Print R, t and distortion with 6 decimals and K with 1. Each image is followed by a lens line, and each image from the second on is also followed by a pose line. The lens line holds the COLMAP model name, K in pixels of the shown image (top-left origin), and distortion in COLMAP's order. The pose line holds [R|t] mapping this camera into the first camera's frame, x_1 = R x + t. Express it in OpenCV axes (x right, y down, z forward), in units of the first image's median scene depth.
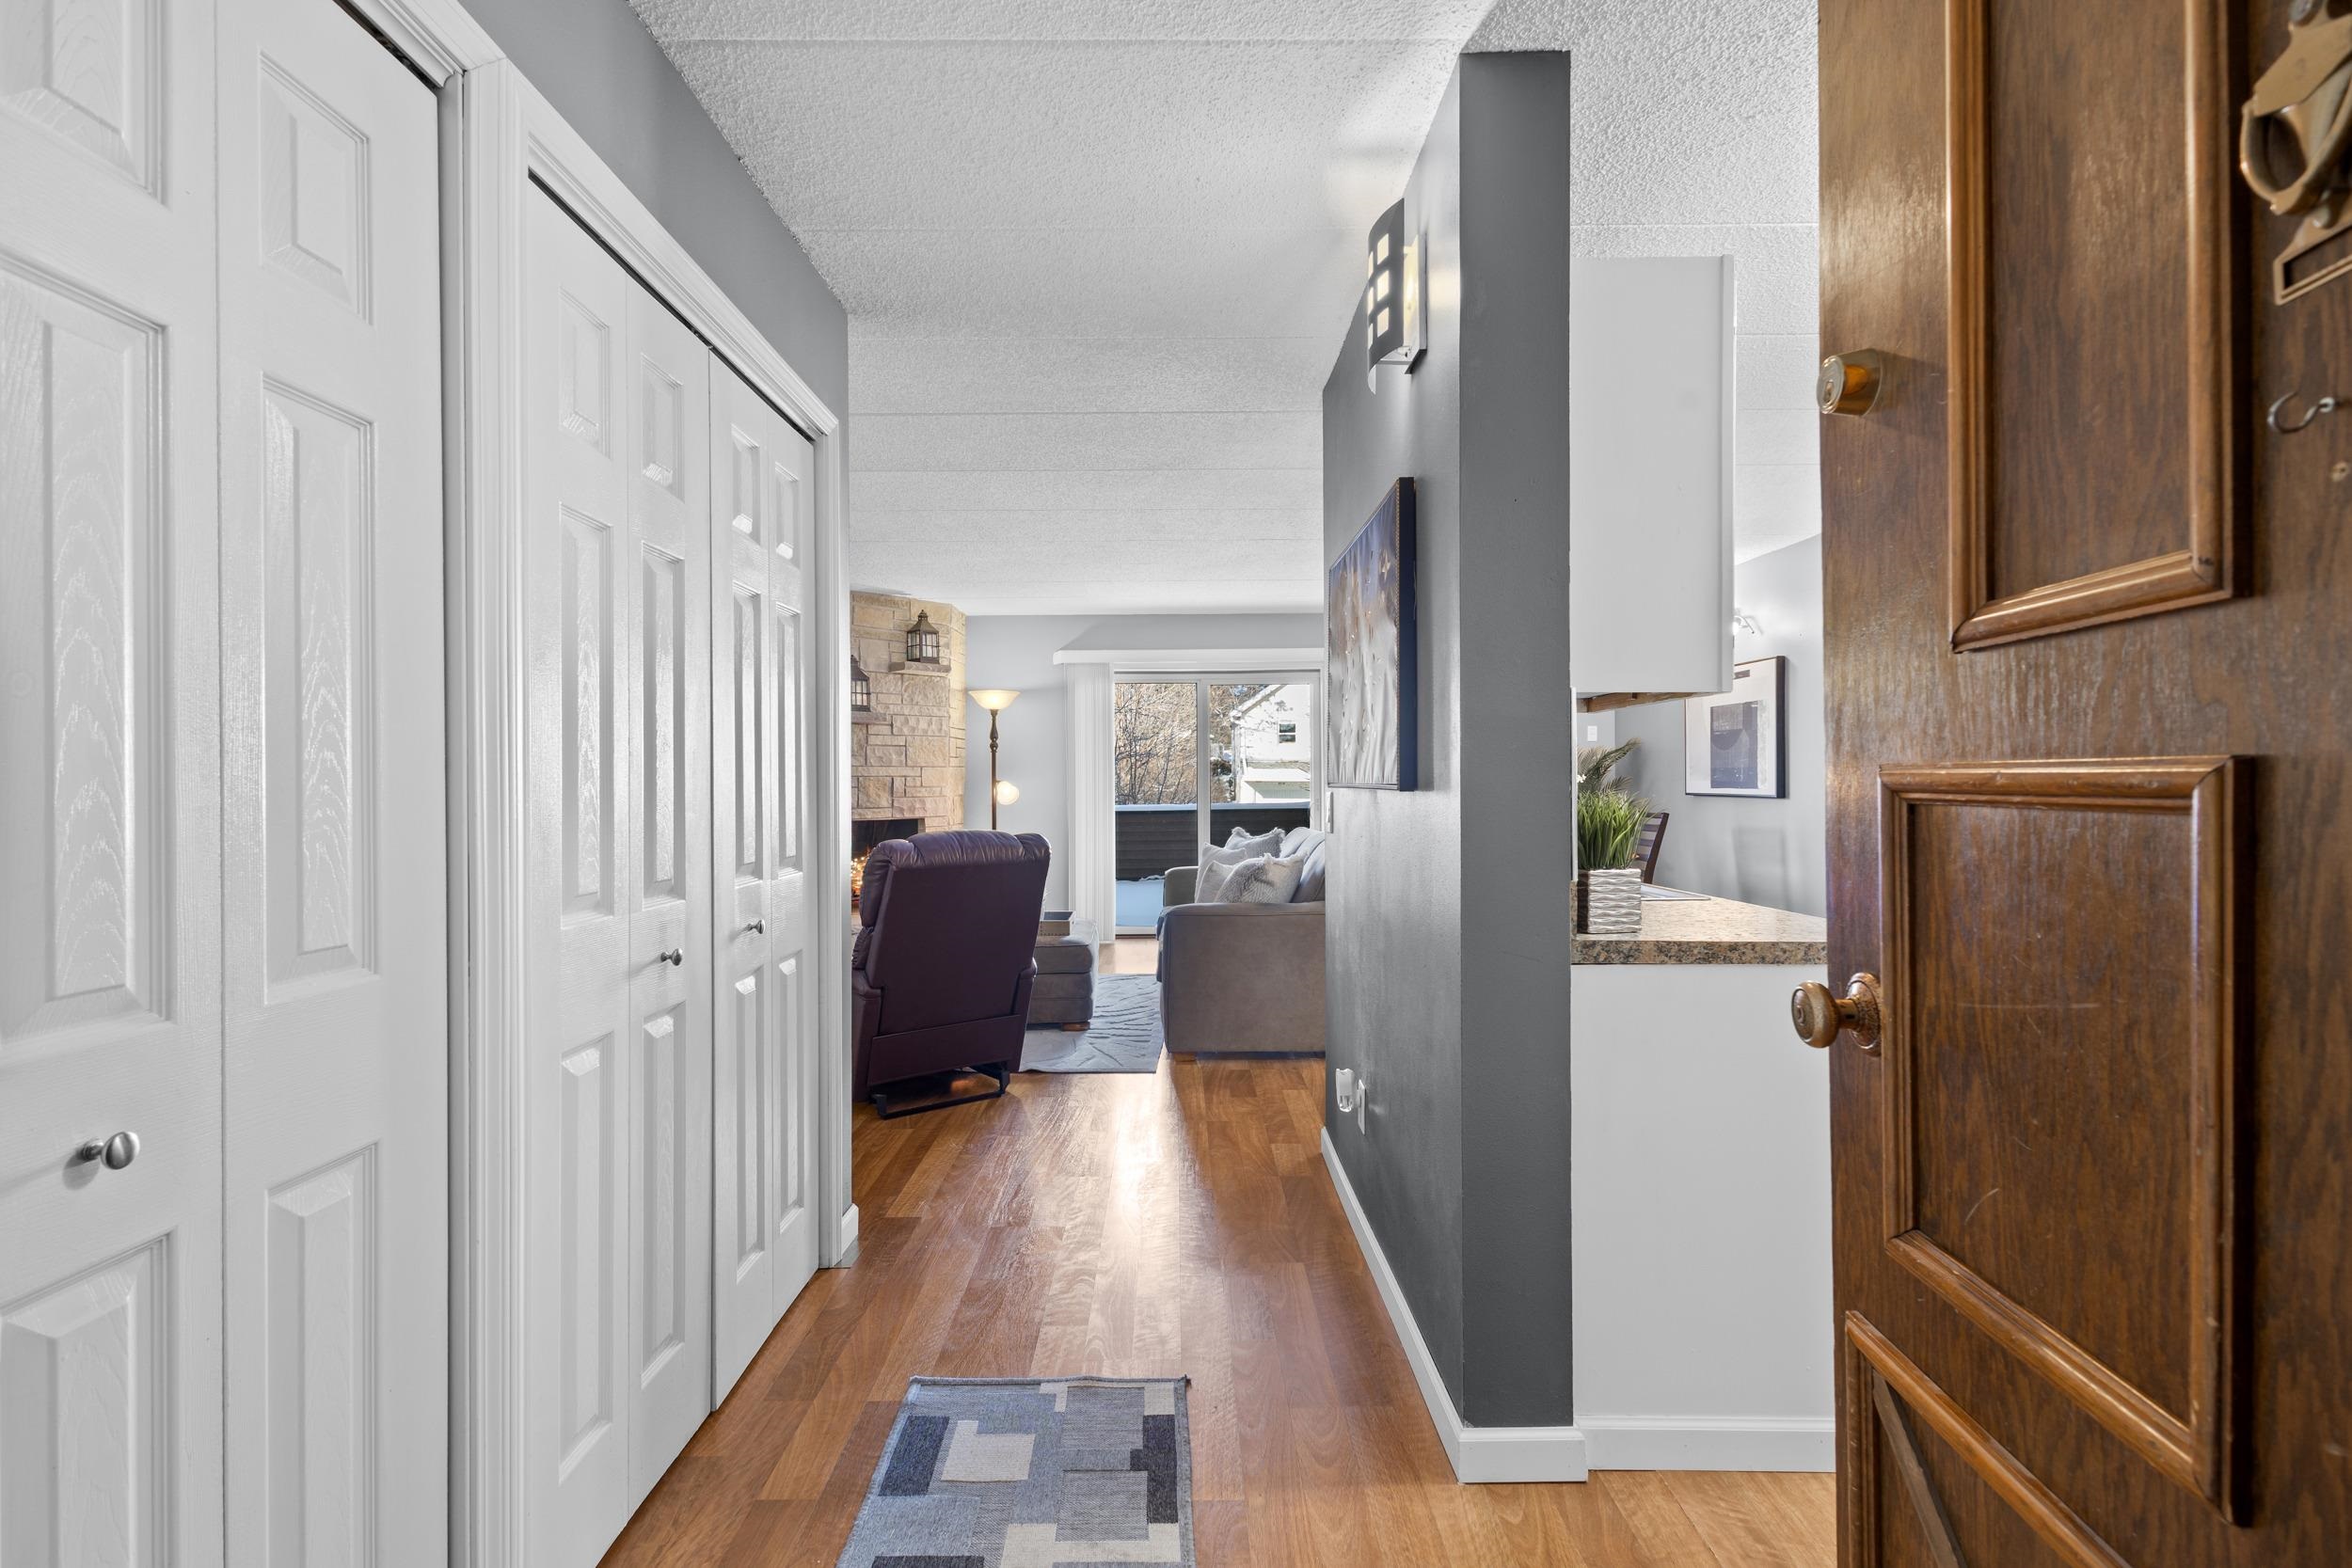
lens RADIAL K [[1076.7, 0, 1172.7], [0, 1076.7, 774.6], [0, 0, 1]] dist [0.010526, -0.003485]
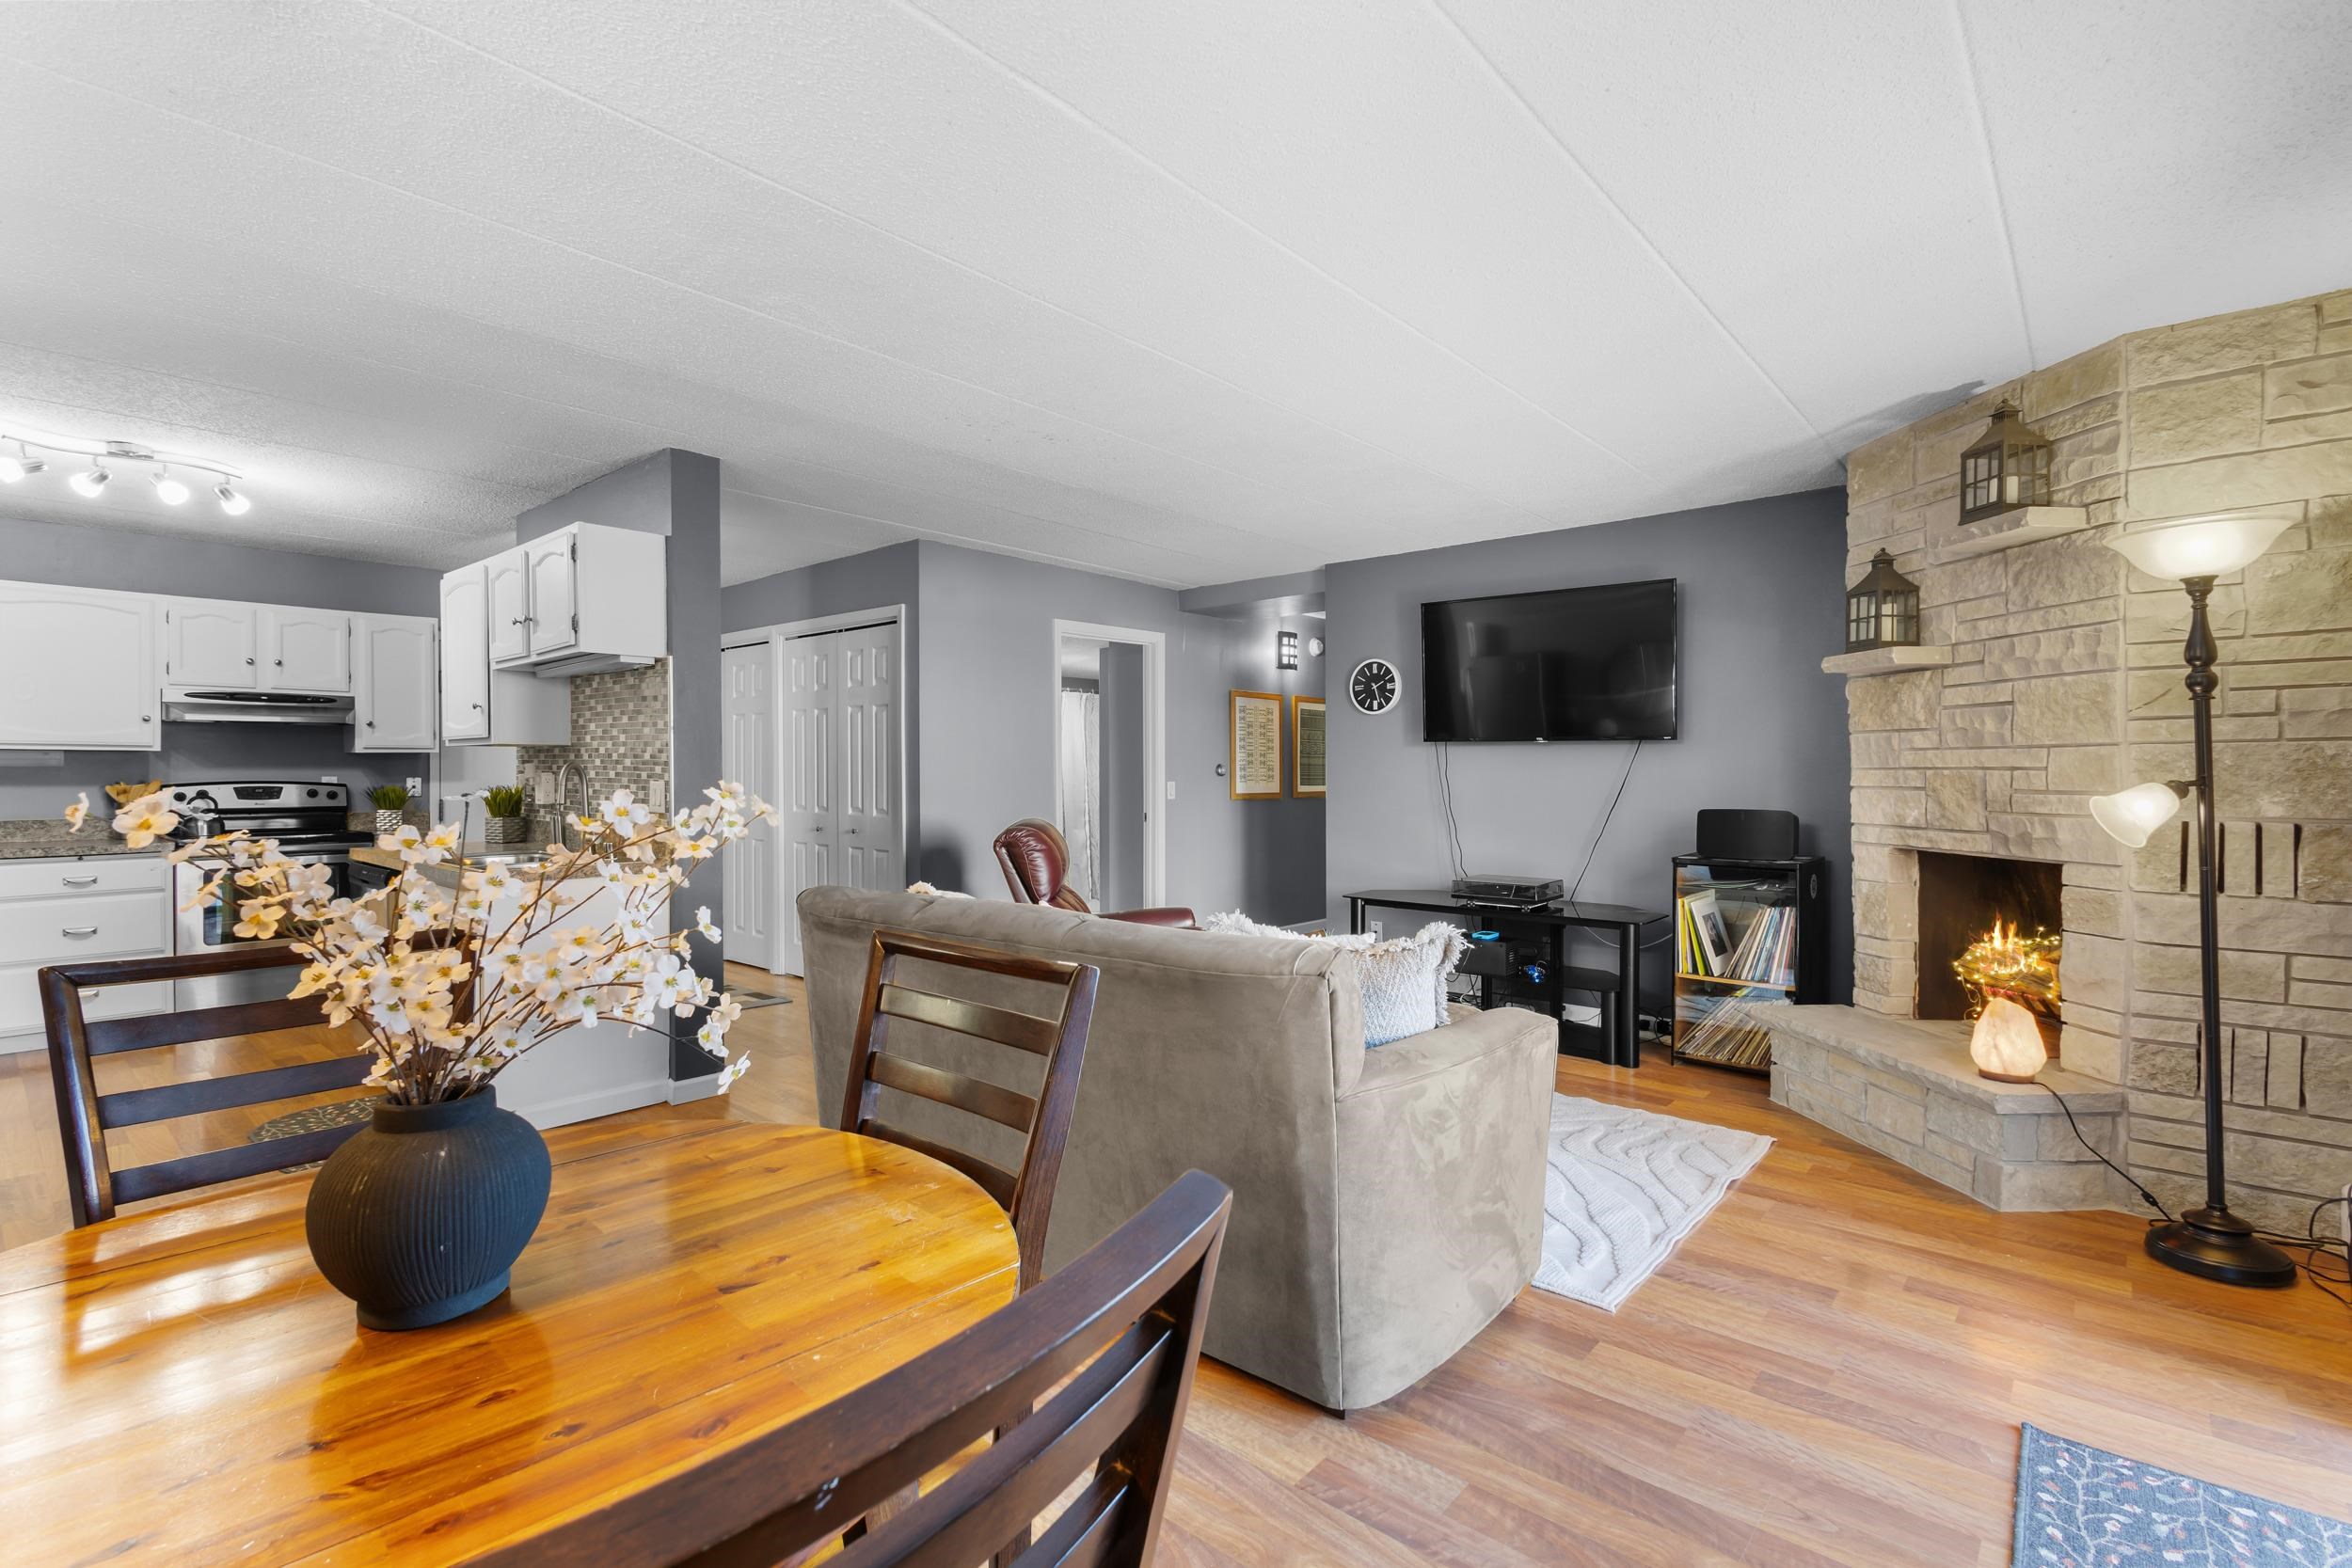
lens RADIAL K [[1076.7, 0, 1169.8], [0, 1076.7, 777.4], [0, 0, 1]] dist [0.010526, -0.003485]
pose [[-0.661922, 0.010825, -0.749495, 0.340261], [0.010284, 0.999933, 0.005360, -0.000648], [0.749502, -0.004160, -0.661989, 1.035225]]
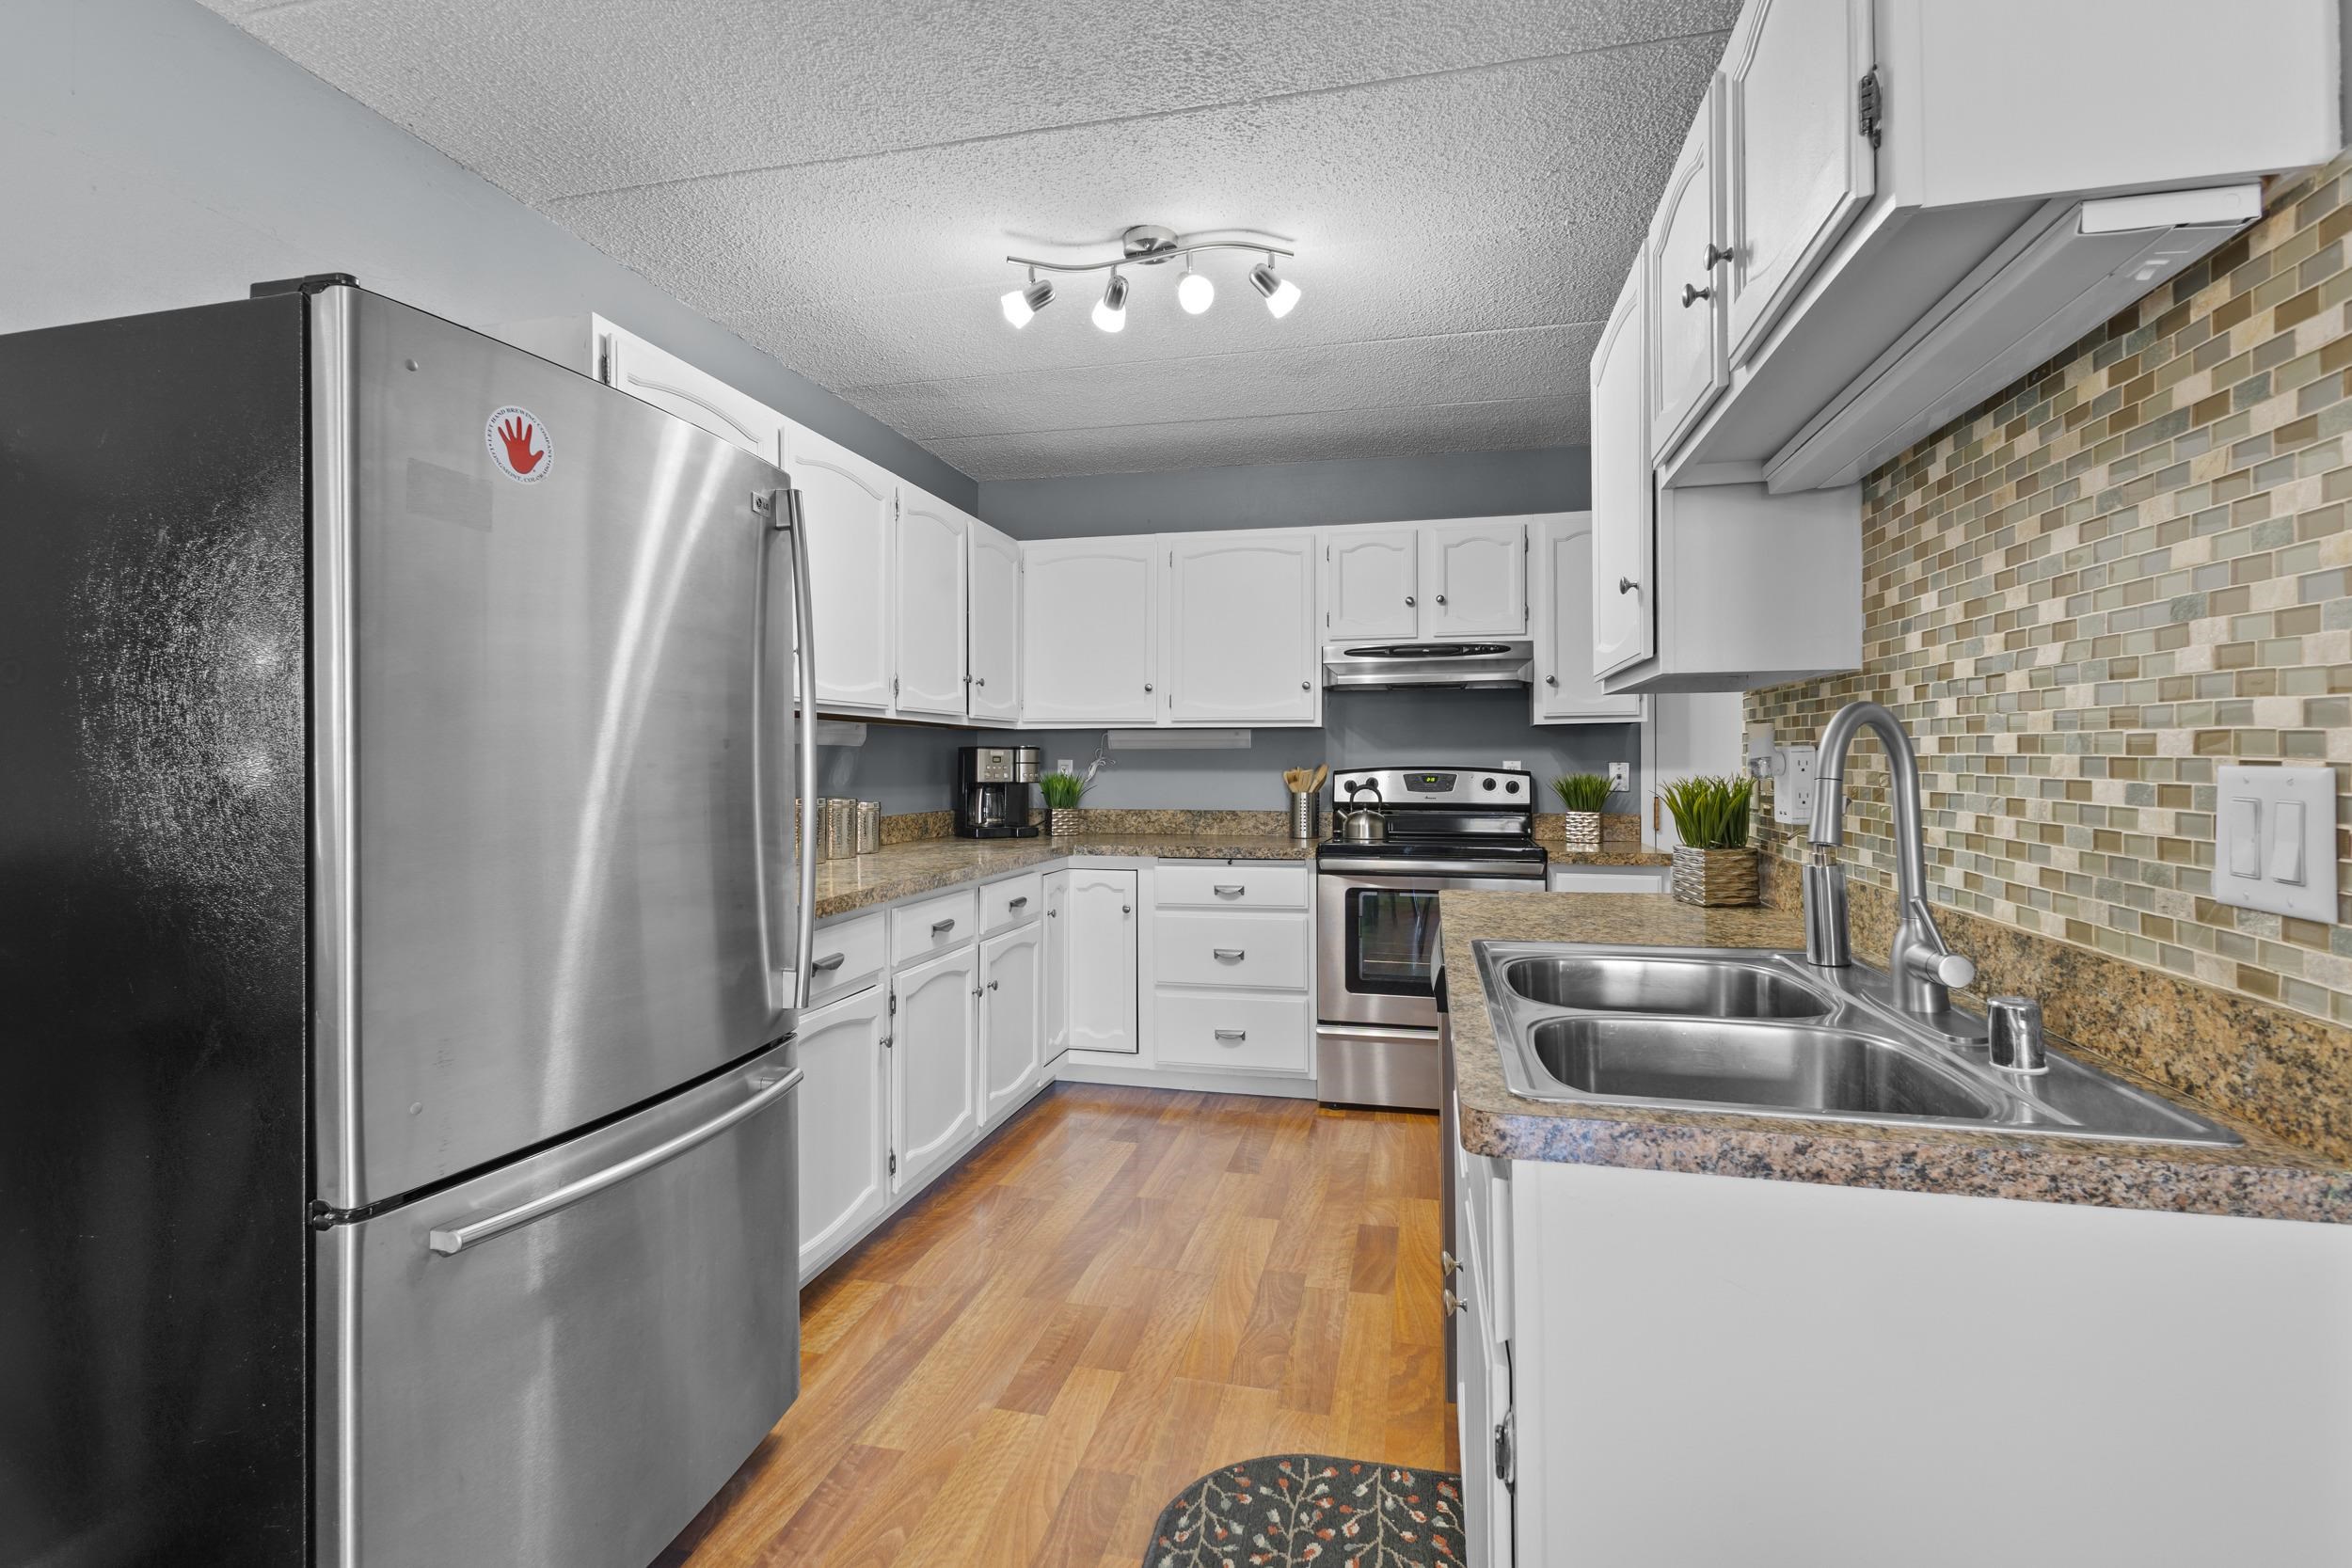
lens RADIAL K [[1076.7, 0, 1178.7], [0, 1076.7, 753.4], [0, 0, 1]] dist [0.010526, -0.003485]
pose [[-0.973709, 0.009056, 0.227613, 0.187728], [0.005336, 0.999842, -0.016950, 0.001669], [-0.227731, -0.015290, -0.973604, 0.610421]]
